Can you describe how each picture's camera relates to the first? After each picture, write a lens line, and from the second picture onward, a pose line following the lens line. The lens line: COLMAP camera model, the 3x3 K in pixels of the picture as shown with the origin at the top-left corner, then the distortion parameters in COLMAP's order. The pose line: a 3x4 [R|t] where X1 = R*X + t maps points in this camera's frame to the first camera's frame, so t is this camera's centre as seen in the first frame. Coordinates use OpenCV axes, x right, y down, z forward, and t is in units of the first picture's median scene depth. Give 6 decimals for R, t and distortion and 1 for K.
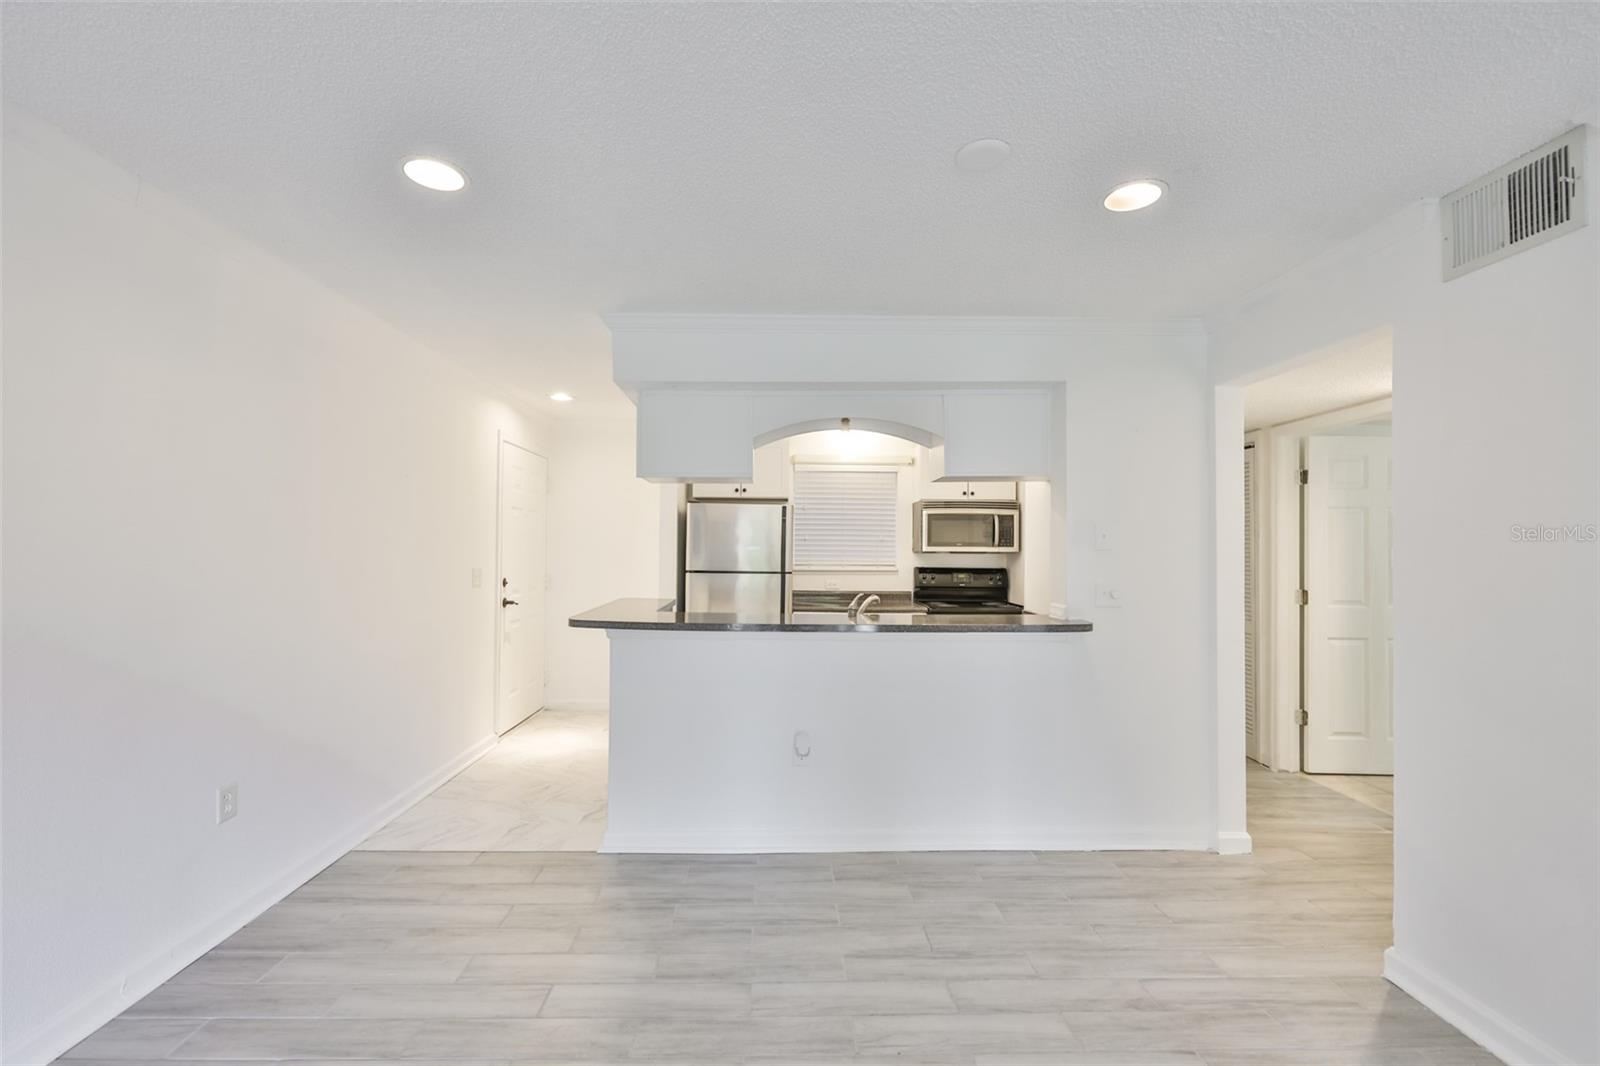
lens RADIAL K [[715.5, 0, 824.2], [0, 715.5, 534.7], [0, 0, 1]] dist [-0.003171, 0.000602]
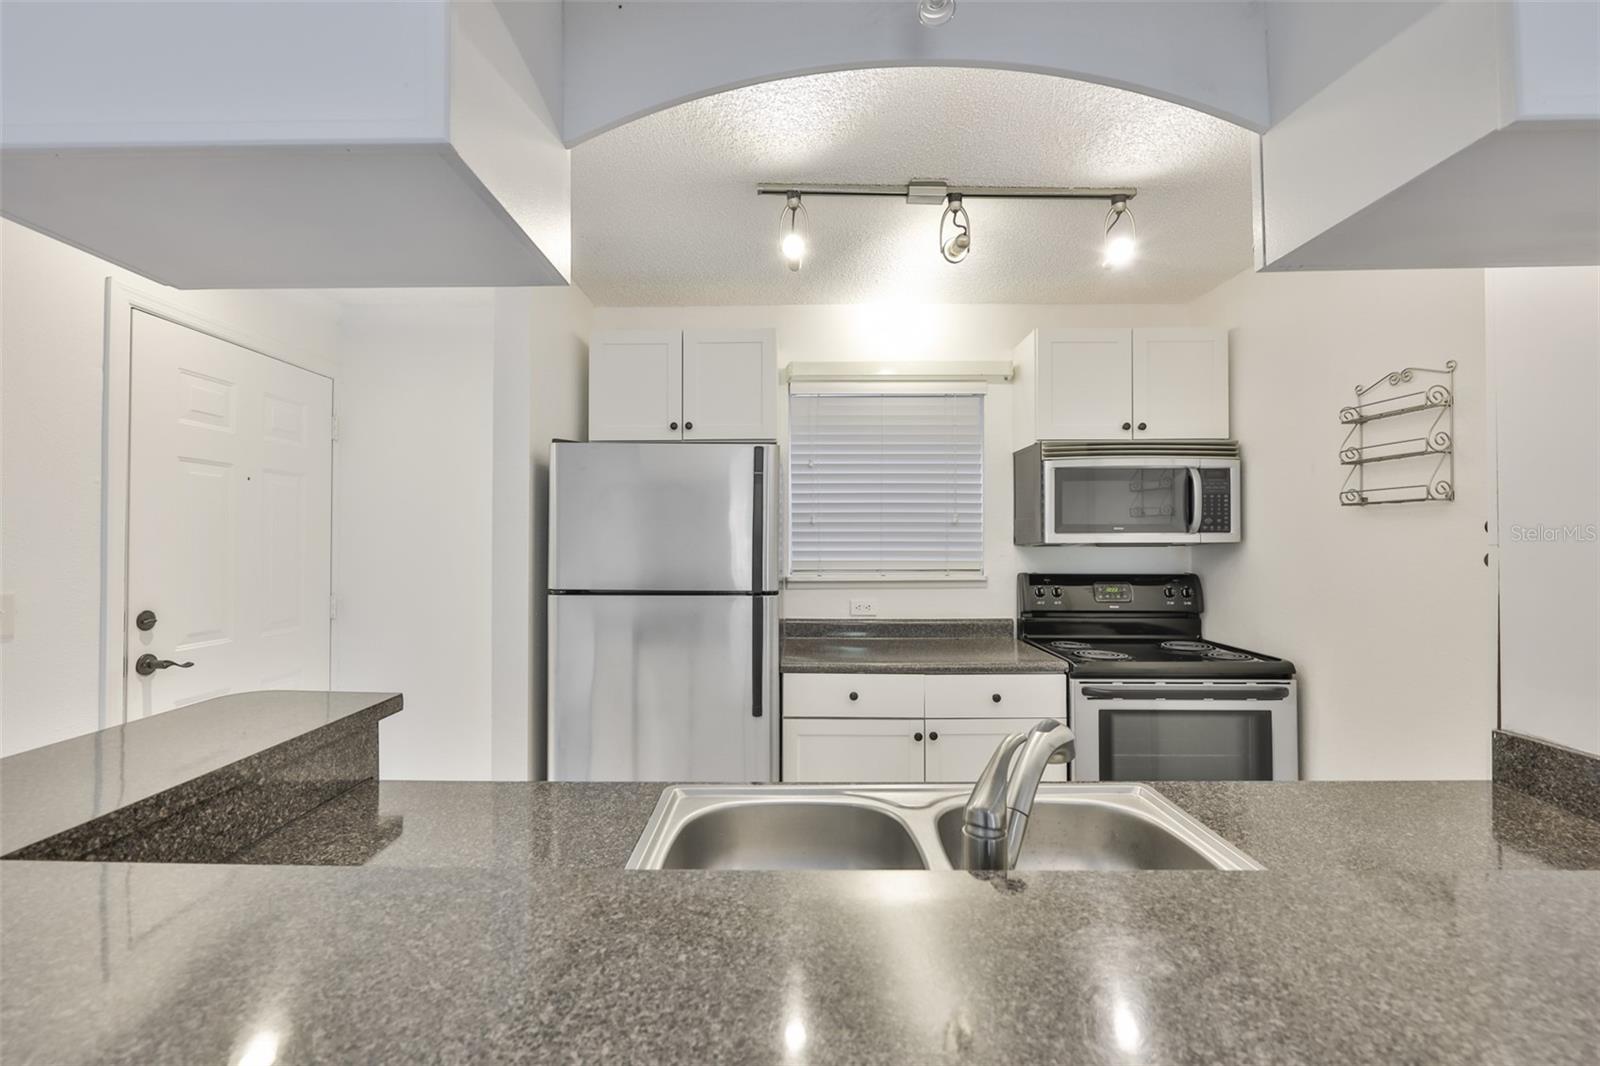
lens RADIAL K [[715.5, 0, 816.4], [0, 715.5, 529.7], [0, 0, 1]] dist [-0.003171, 0.000602]
pose [[0.999115, -0.010299, -0.040782, -0.000946], [0.010453, 0.999939, 0.003567, 0.011334], [0.040742, -0.003990, 0.999162, 0.538883]]
